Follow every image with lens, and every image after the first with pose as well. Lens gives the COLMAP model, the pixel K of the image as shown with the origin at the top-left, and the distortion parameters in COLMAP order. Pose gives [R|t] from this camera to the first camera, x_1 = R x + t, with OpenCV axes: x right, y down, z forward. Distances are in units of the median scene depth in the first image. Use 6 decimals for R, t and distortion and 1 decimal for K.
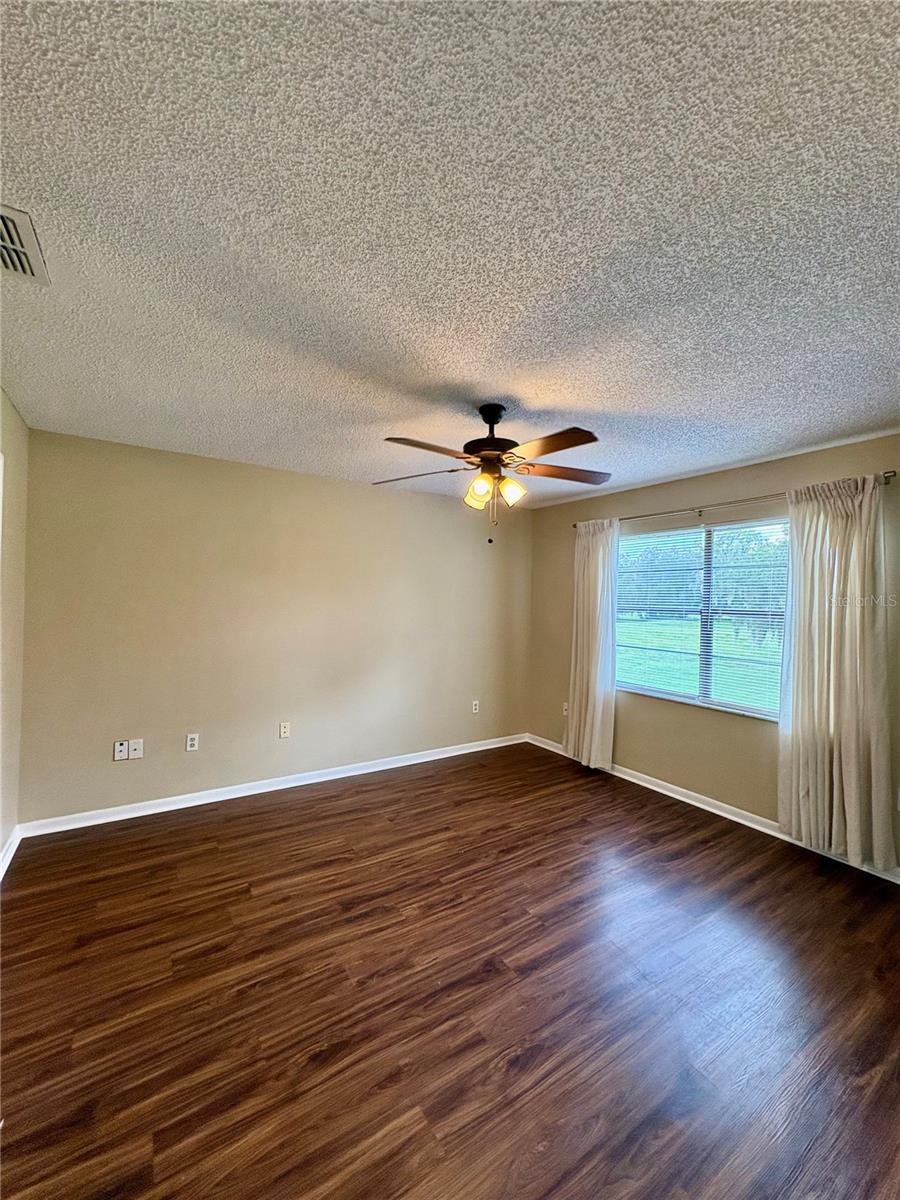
lens RADIAL K [[480.2, 0, 450.0], [0, 480.2, 600.0], [0, 0, 1]] dist [0.001039, 0.000156]
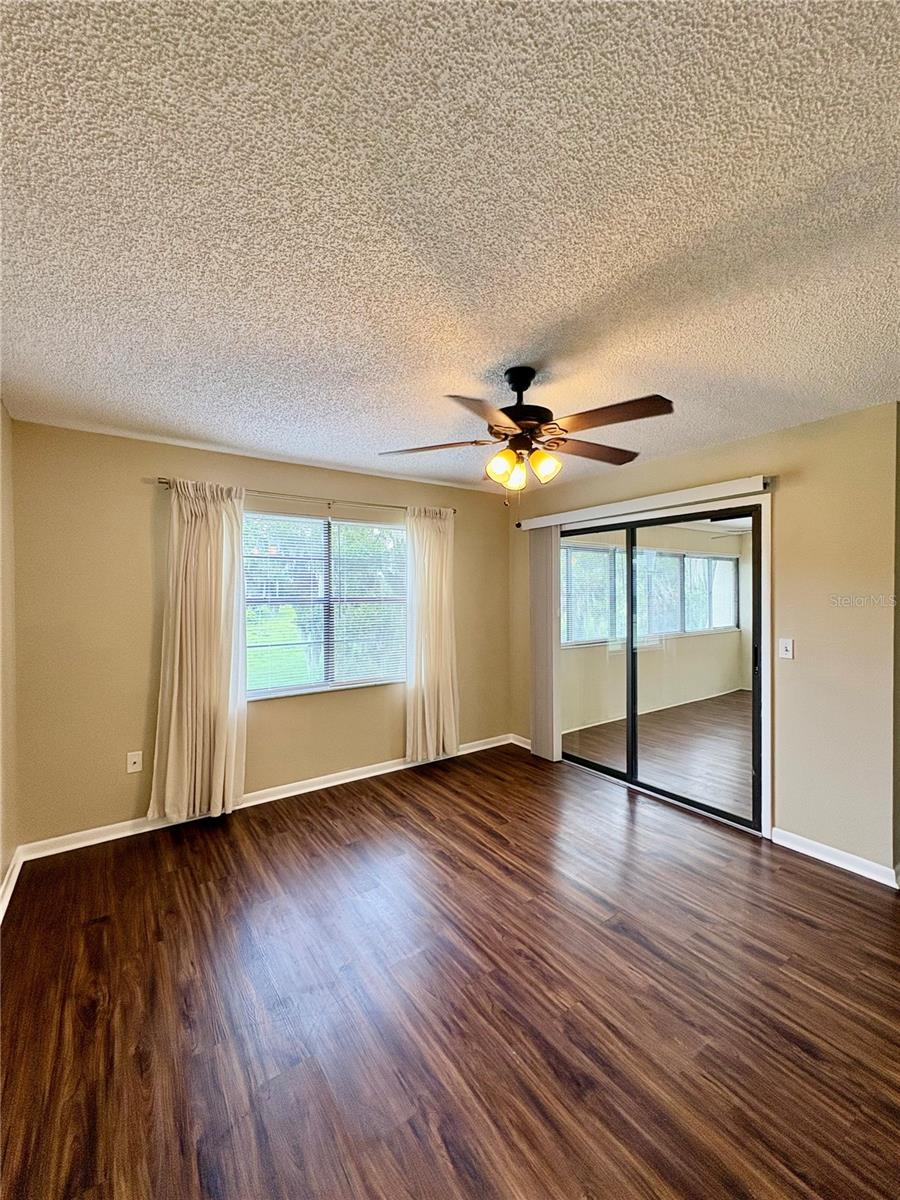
lens RADIAL K [[480.2, 0, 450.0], [0, 480.2, 600.0], [0, 0, 1]] dist [0.001039, 0.000156]
pose [[-0.034092, -0.035890, 0.998774, -0.640994], [0.006818, 0.999323, 0.036143, -0.015775], [-0.999395, 0.008042, -0.033824, 0.936750]]
